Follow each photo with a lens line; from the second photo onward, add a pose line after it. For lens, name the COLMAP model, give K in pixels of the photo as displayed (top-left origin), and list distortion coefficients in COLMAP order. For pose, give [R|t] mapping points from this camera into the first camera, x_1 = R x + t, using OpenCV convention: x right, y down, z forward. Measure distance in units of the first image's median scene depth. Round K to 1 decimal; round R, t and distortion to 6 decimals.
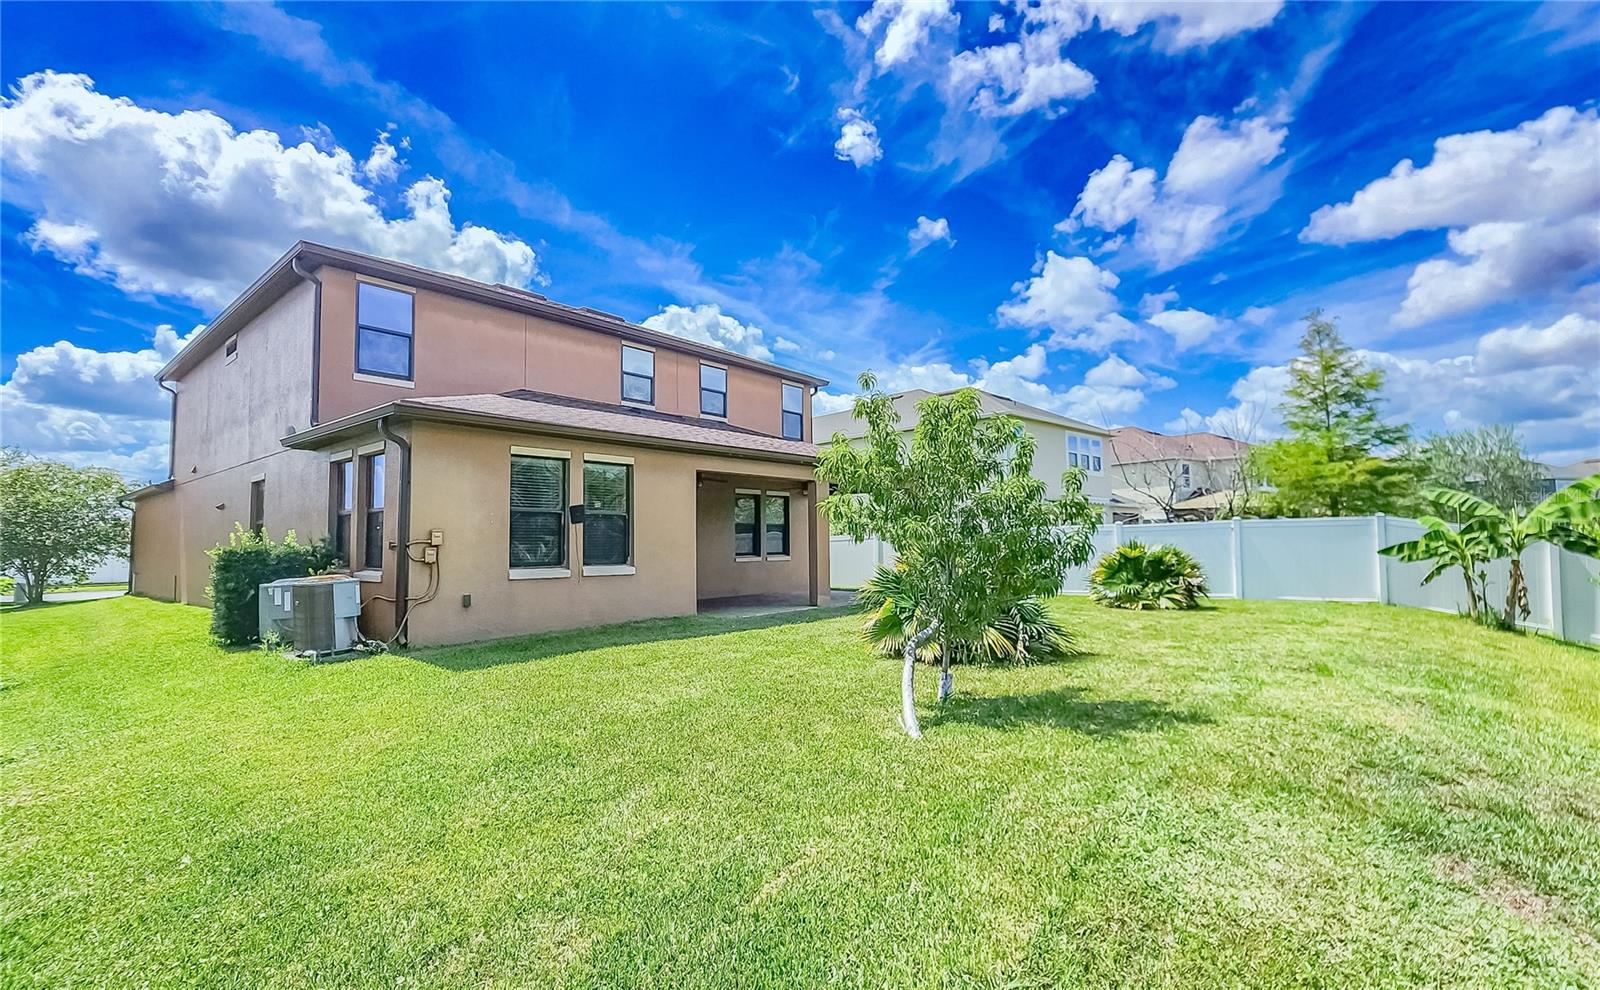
lens RADIAL K [[708.2, 0, 800.0], [0, 708.2, 495.0], [0, 0, 1]] dist [0.001760, 0.000348]
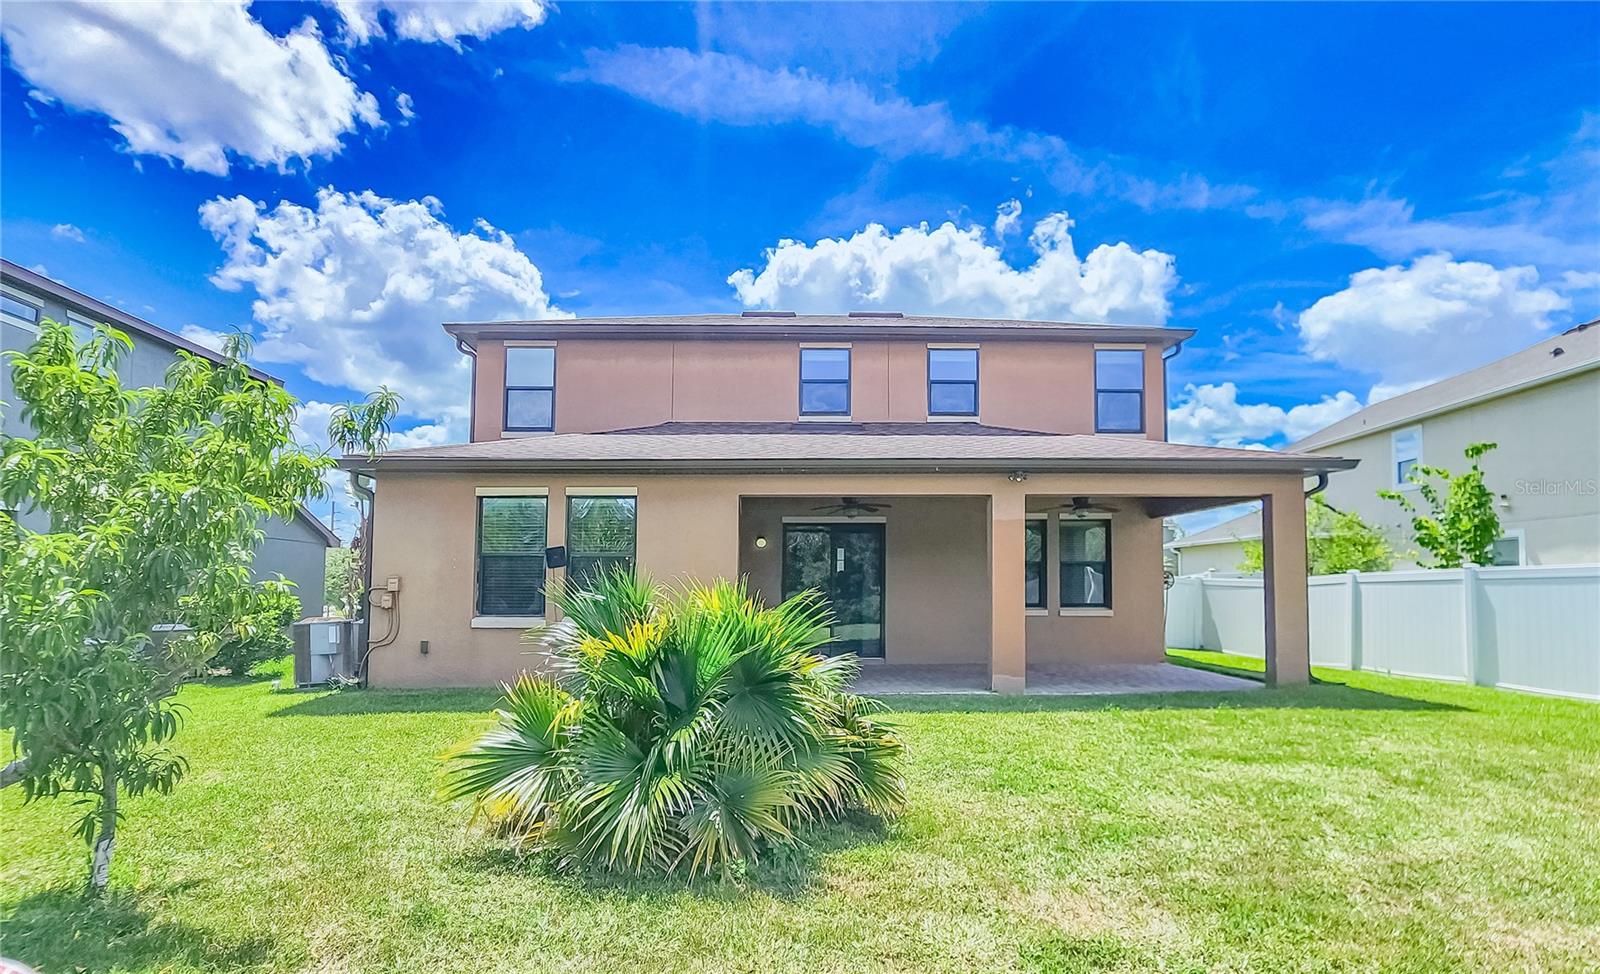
lens RADIAL K [[721.4, 0, 799.4], [0, 721.4, 632.2], [0, 0, 1]] dist [-0.000999, -0.000590]
pose [[0.660564, 0.052377, -0.748940, 0.299412], [0.046477, 0.992797, 0.110424, 0.017687], [0.749330, -0.107751, 0.653372, 0.325456]]
